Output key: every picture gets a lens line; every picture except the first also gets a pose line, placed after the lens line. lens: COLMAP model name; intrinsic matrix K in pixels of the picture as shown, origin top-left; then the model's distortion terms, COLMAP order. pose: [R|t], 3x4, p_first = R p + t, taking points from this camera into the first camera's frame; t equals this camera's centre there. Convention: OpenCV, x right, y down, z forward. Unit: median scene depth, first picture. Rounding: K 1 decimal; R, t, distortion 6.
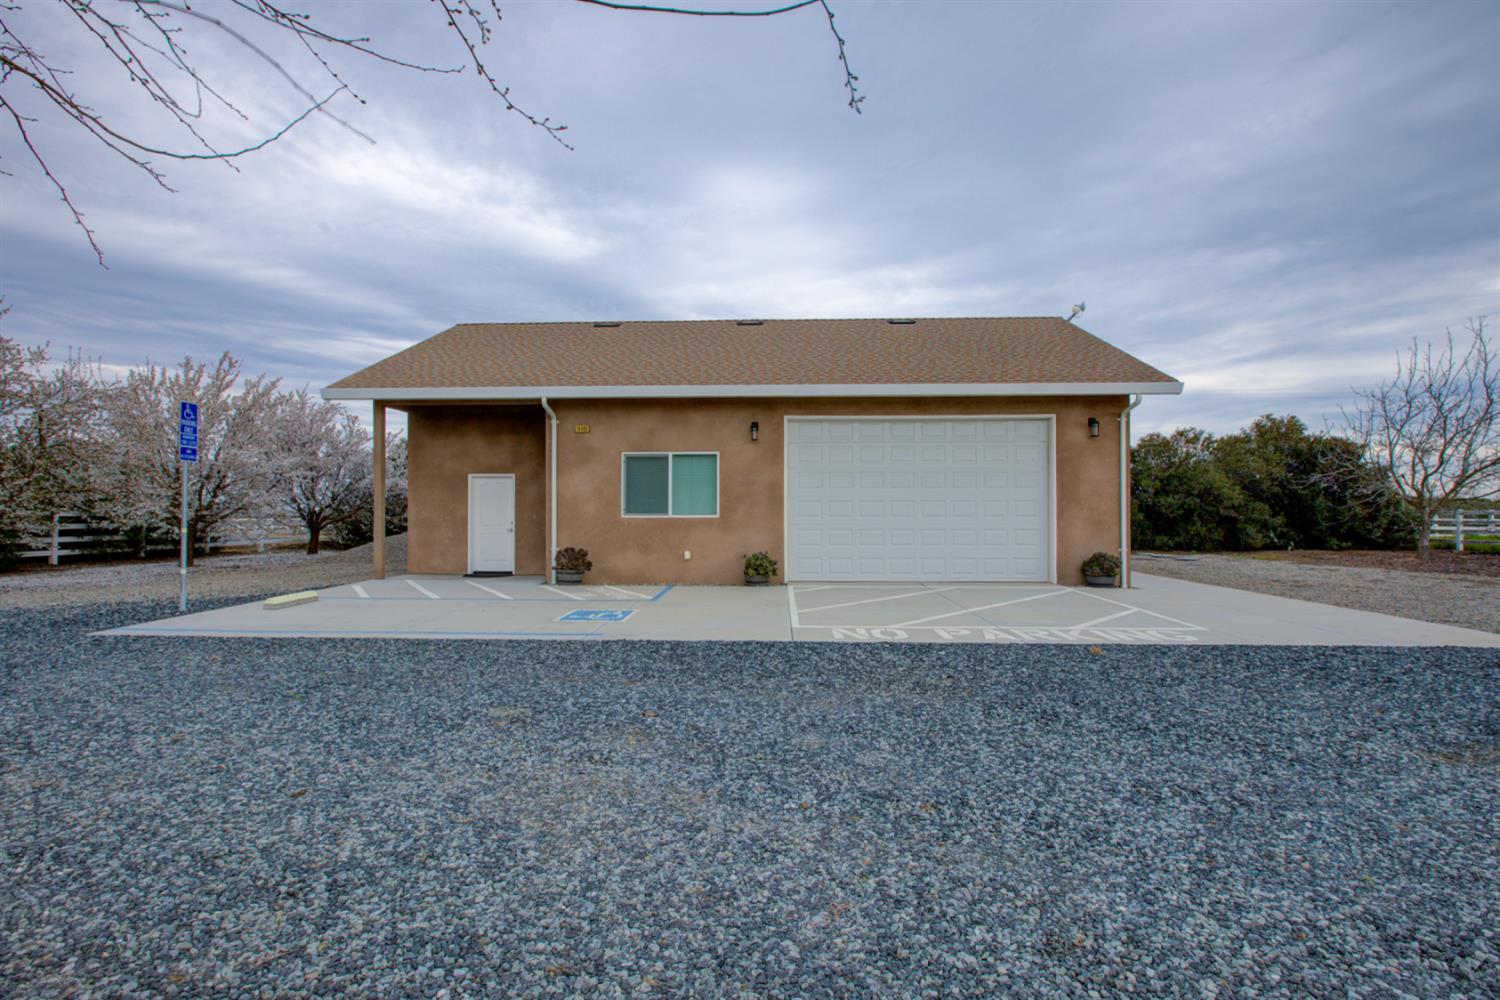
lens RADIAL K [[687.1, 0, 748.9], [0, 687.1, 505.8], [0, 0, 1]] dist [-0.002746, -0.000138]
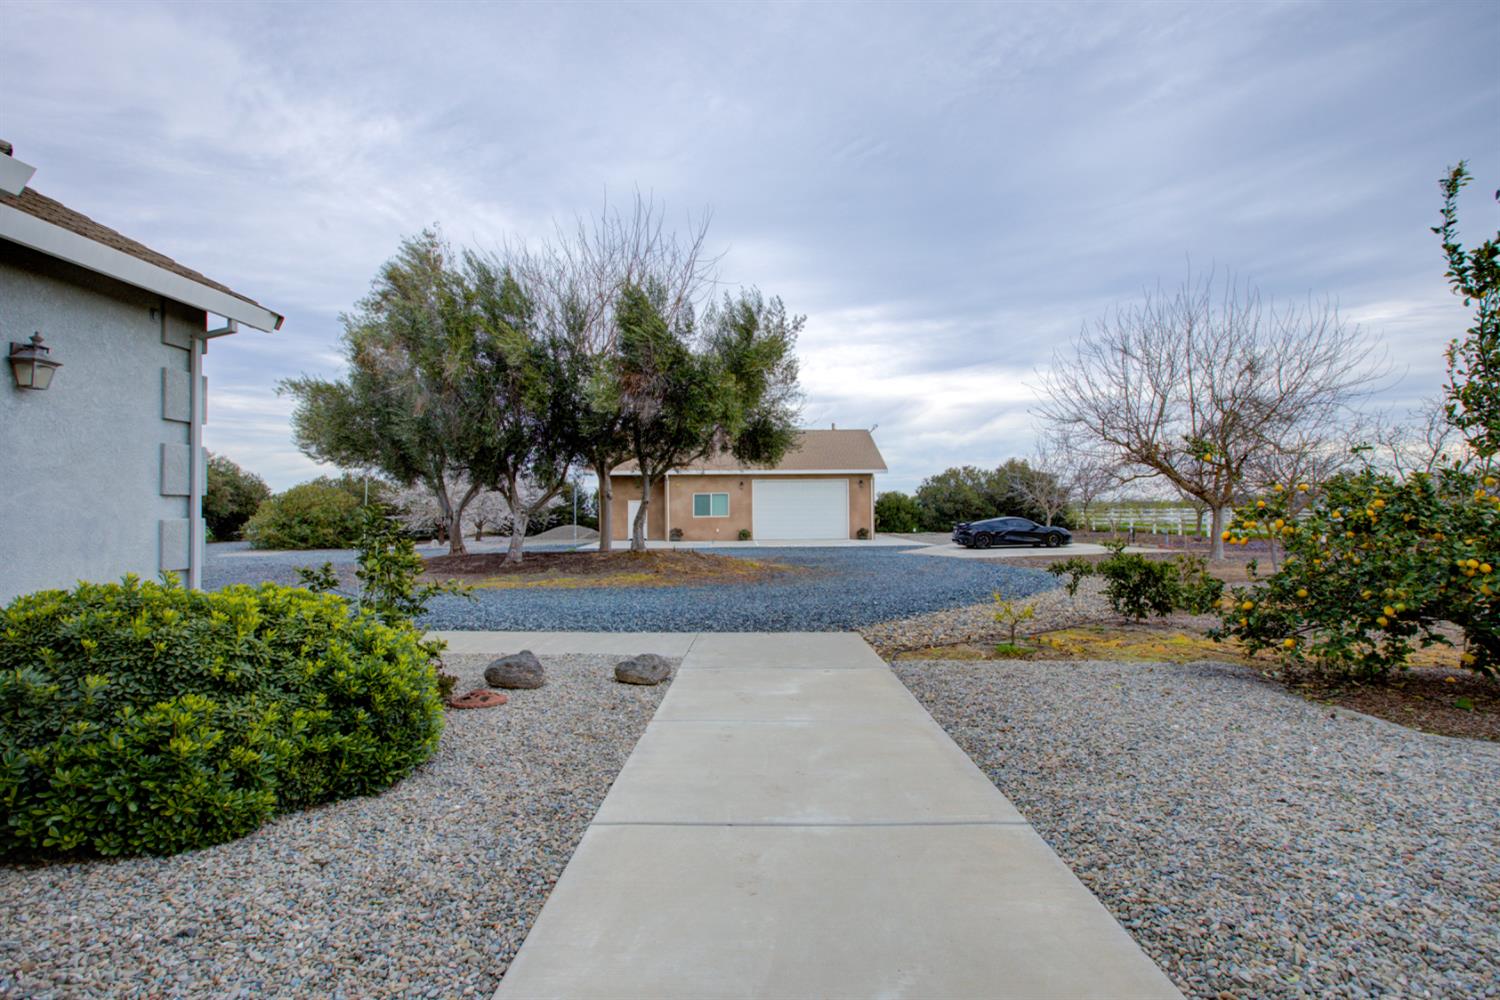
lens RADIAL K [[687.1, 0, 750.3], [0, 687.1, 502.8], [0, 0, 1]] dist [-0.002746, -0.000138]
pose [[0.999807, -0.008343, 0.017769, -0.007089], [0.008311, 0.999964, 0.001886, -0.044072], [-0.017784, -0.001738, 0.999840, -1.756148]]
